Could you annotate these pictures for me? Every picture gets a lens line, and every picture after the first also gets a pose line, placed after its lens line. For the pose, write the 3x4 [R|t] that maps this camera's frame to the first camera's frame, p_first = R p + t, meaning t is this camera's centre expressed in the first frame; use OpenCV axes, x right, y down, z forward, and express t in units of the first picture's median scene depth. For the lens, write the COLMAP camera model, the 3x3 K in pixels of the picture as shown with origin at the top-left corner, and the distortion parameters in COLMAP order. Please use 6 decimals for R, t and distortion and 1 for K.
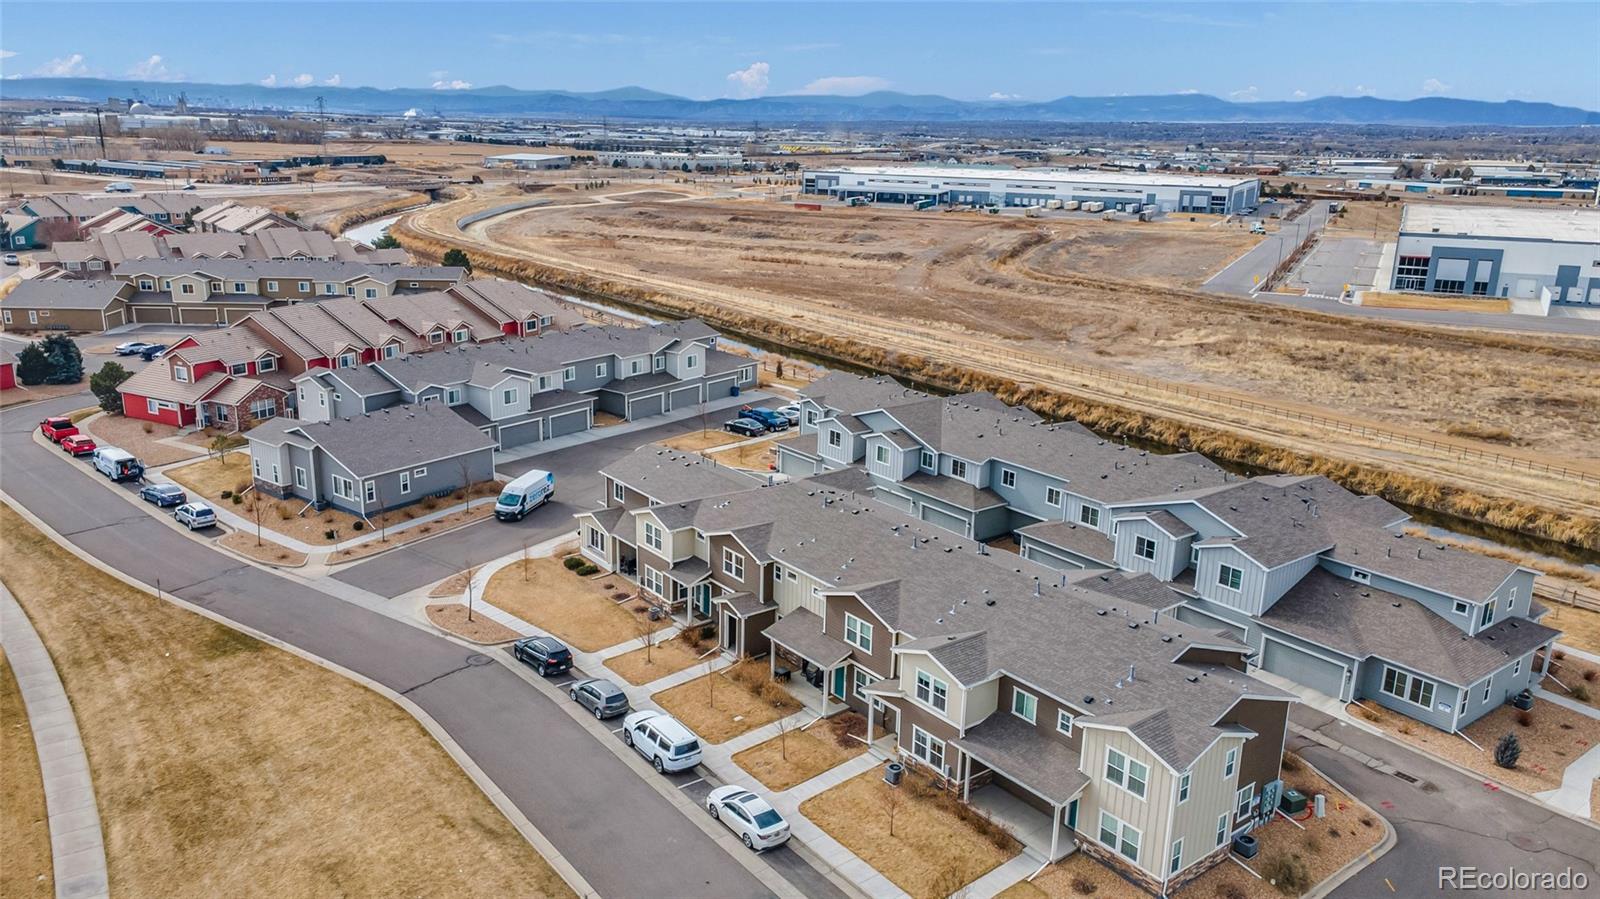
lens RADIAL K [[1157.2, 0, 794.6], [0, 1157.2, 475.6], [0, 0, 1]] dist [0.029651, 0.019426]
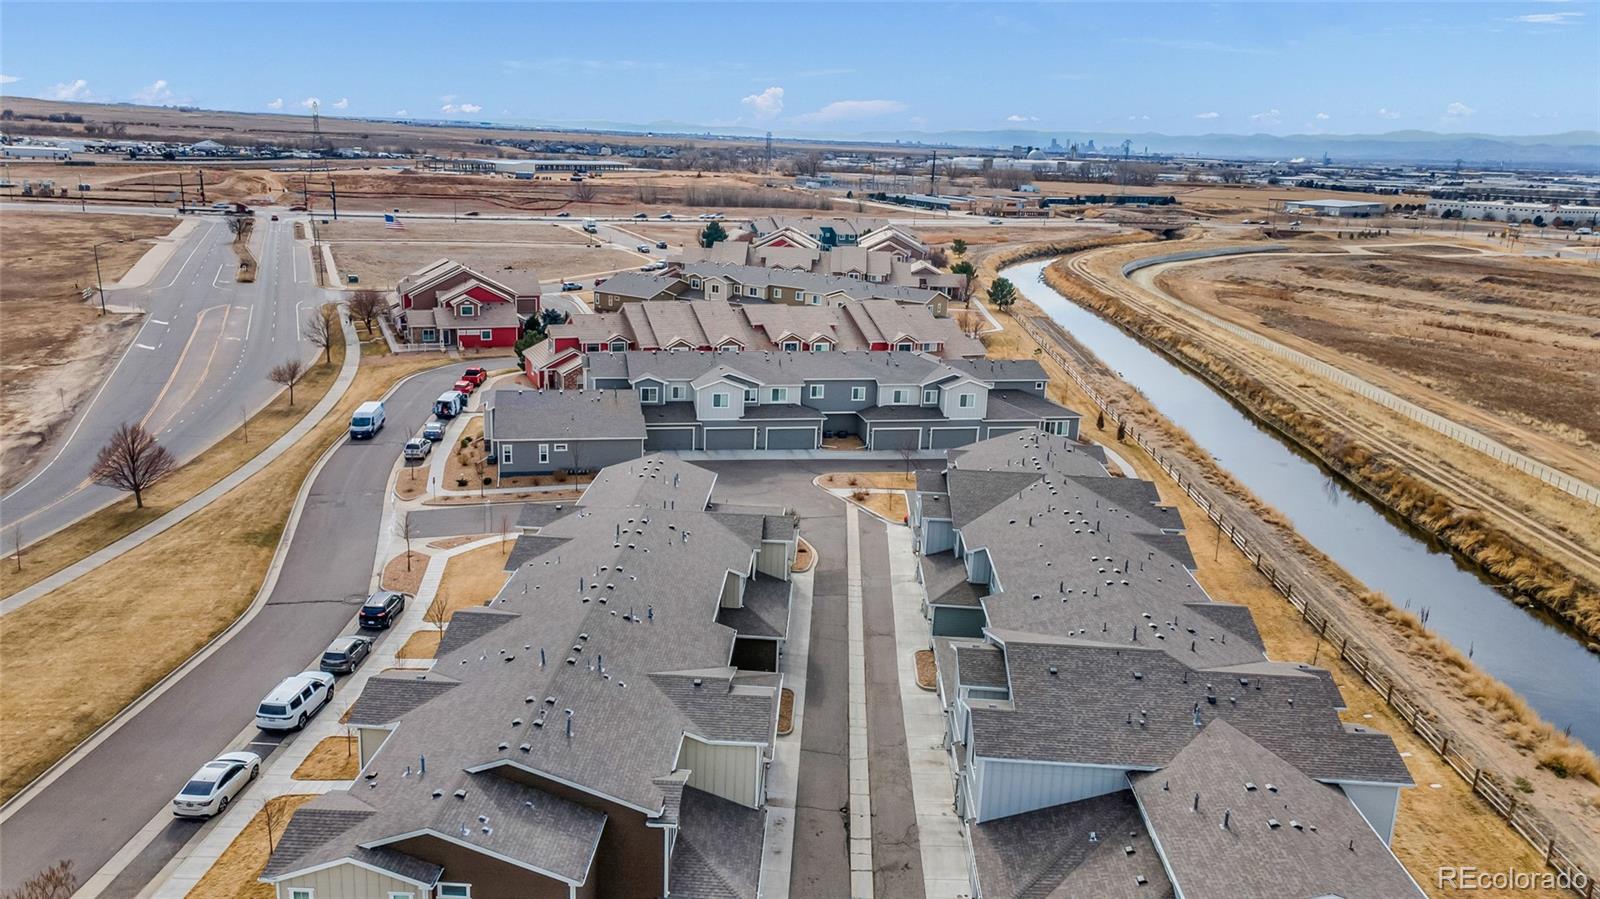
lens RADIAL K [[1157.2, 0, 783.1], [0, 1157.2, 473.8], [0, 0, 1]] dist [0.029651, 0.019426]
pose [[0.761158, 0.185066, -0.621602, 0.600212], [-0.208423, 0.977384, 0.035775, -0.070667], [0.614165, 0.102326, 0.782516, 0.315650]]
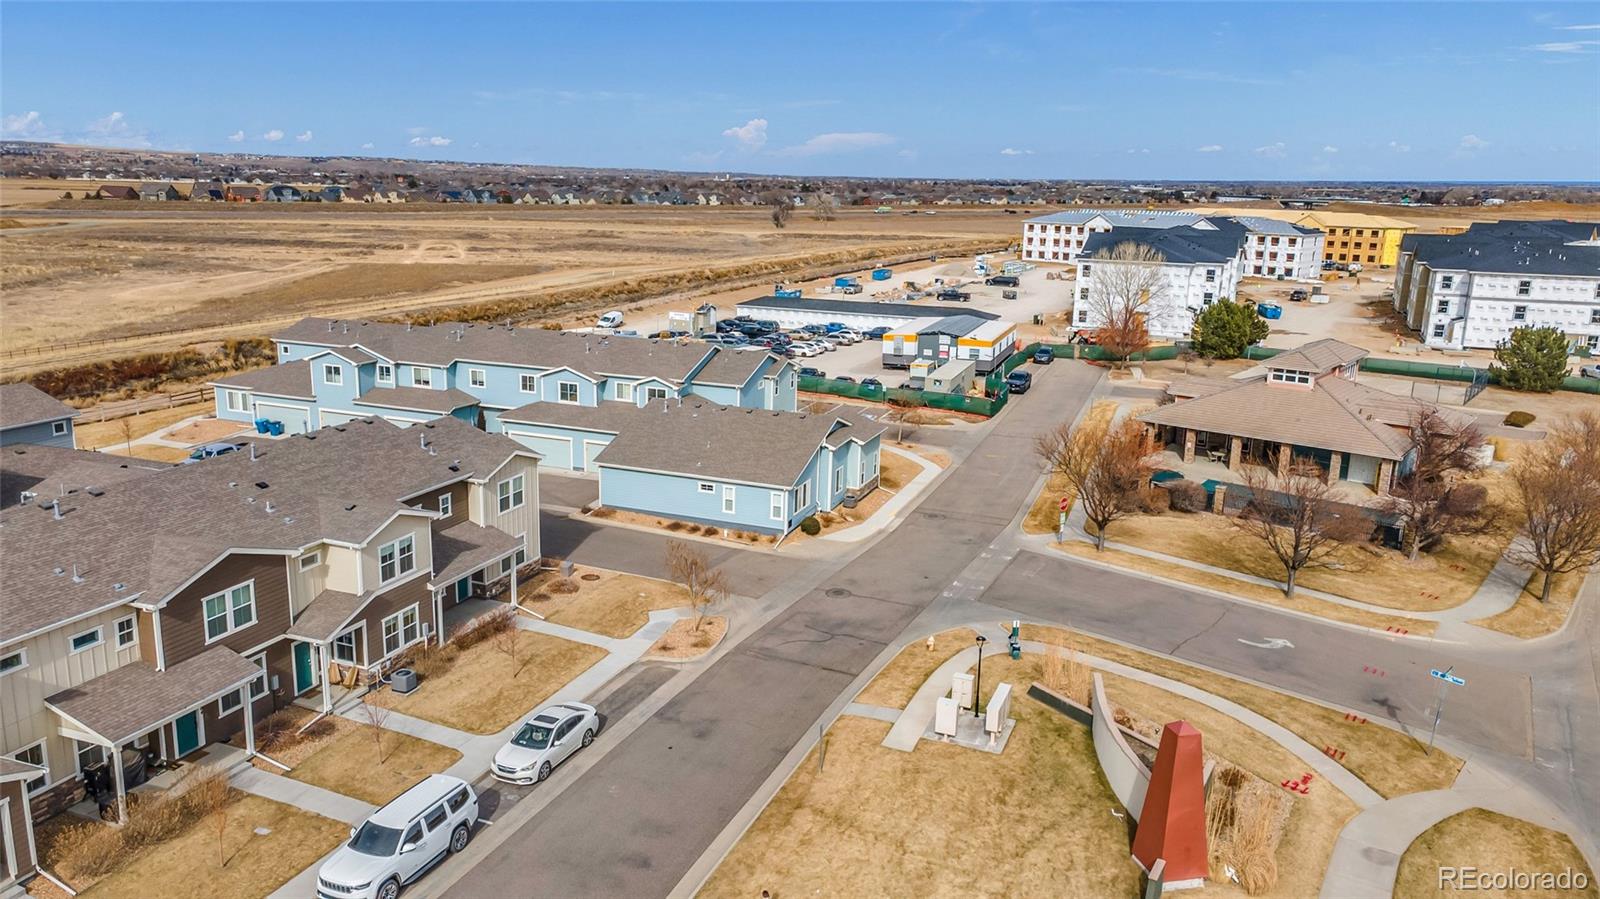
lens RADIAL K [[1157.2, 0, 788.7], [0, 1157.2, 460.7], [0, 0, 1]] dist [0.029651, 0.019426]
pose [[-0.508445, -0.241921, 0.826412, -0.481872], [0.213803, 0.894202, 0.393307, -0.102190], [-0.834129, 0.376664, -0.402929, 0.729668]]
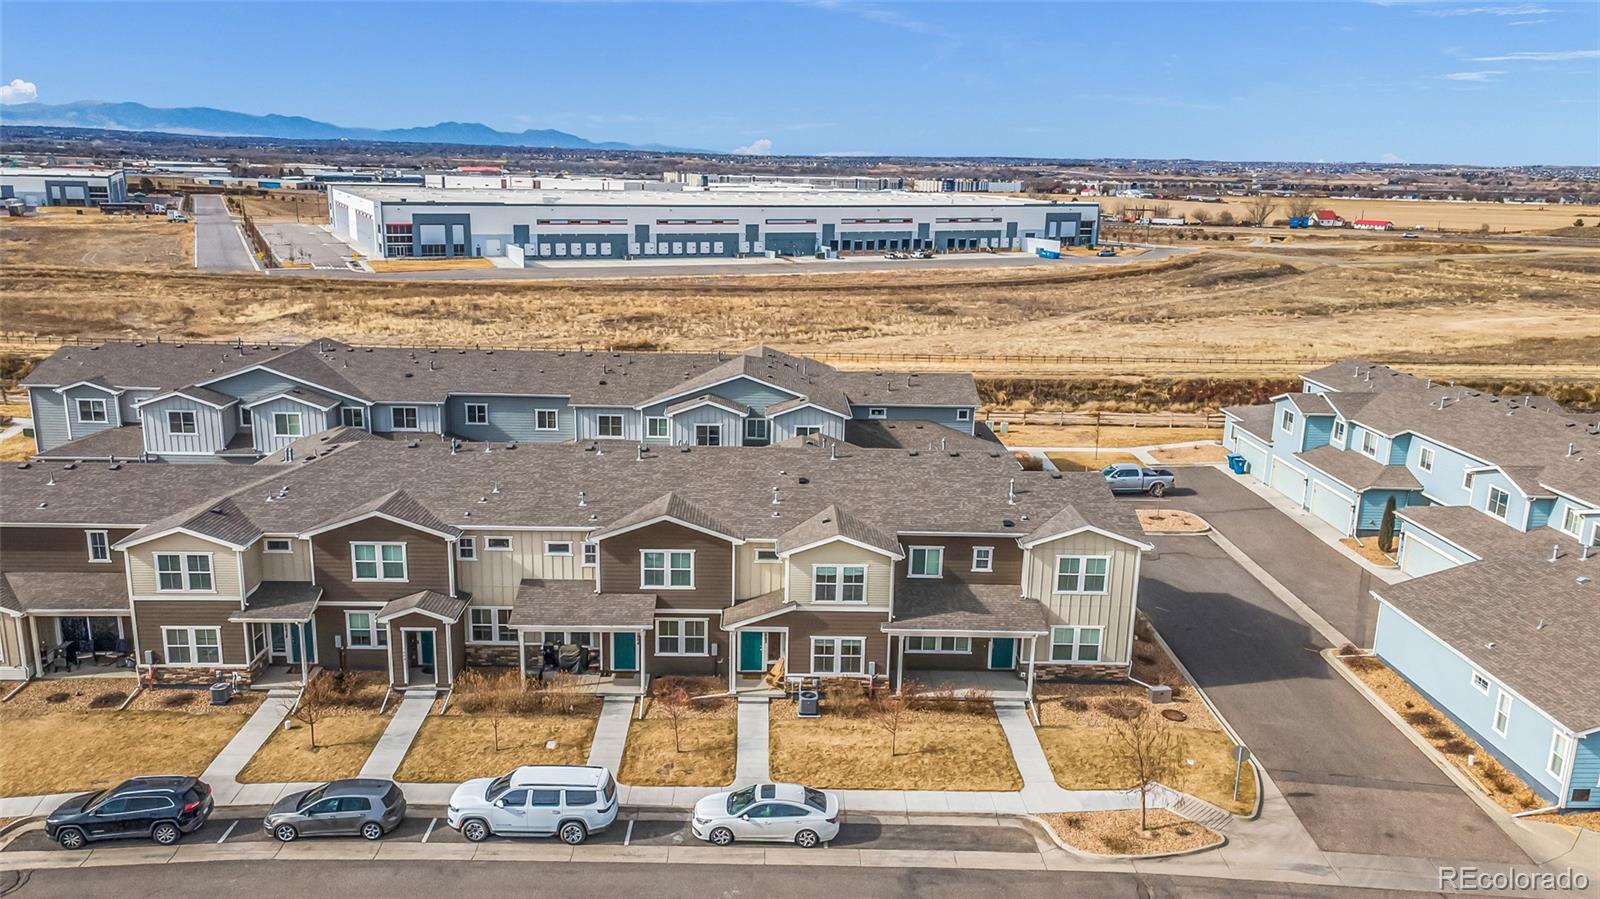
lens RADIAL K [[1157.2, 0, 794.3], [0, 1157.2, 445.2], [0, 0, 1]] dist [0.029651, 0.019426]
pose [[0.598350, -0.200375, 0.775775, -0.357246], [0.223982, 0.971454, 0.078161, 0.011074], [-0.769292, 0.126992, 0.626150, 0.333139]]
